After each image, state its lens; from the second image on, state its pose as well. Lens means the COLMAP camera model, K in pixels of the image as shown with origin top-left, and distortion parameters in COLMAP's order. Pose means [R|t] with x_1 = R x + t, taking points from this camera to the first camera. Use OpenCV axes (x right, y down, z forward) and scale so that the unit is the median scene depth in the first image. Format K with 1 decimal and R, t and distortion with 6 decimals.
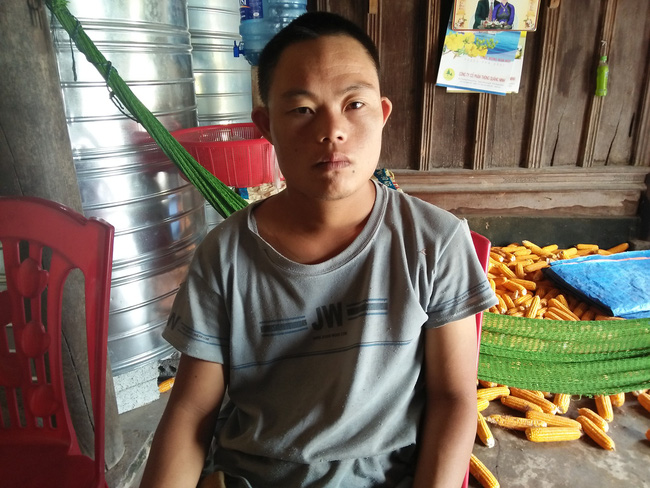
lens RADIAL K [[517.2, 0, 325.0], [0, 517.2, 244.0], [0, 0, 1]] dist [0.112645, -0.171674]
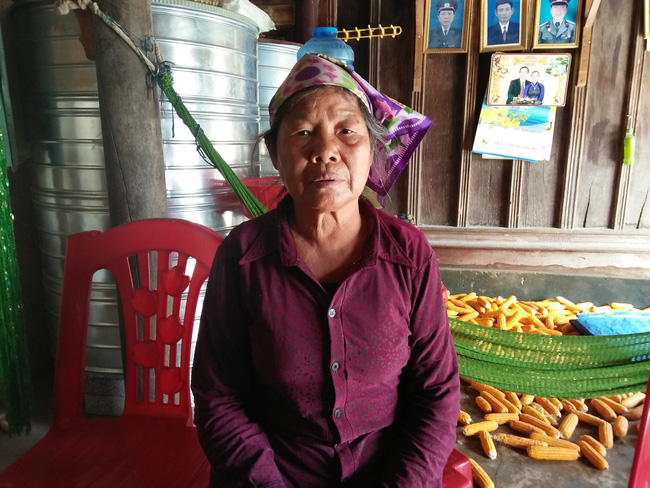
lens RADIAL K [[517.2, 0, 325.0], [0, 517.2, 244.0], [0, 0, 1]] dist [0.112645, -0.171674]
pose [[0.992080, 0.038141, -0.119677, 0.041626], [-0.053089, 0.990822, -0.124312, 0.049595], [0.113837, 0.129681, 0.984999, -0.117177]]
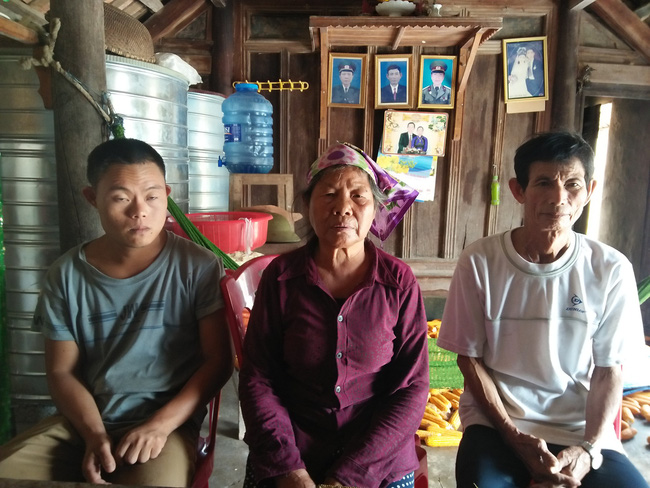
lens RADIAL K [[517.2, 0, 325.0], [0, 517.2, 244.0], [0, 0, 1]] dist [0.112645, -0.171674]
pose [[0.996869, 0.026125, 0.074637, 0.006560], [-0.011083, 0.980692, -0.195243, 0.074646], [-0.078296, 0.193805, 0.977911, -0.225321]]
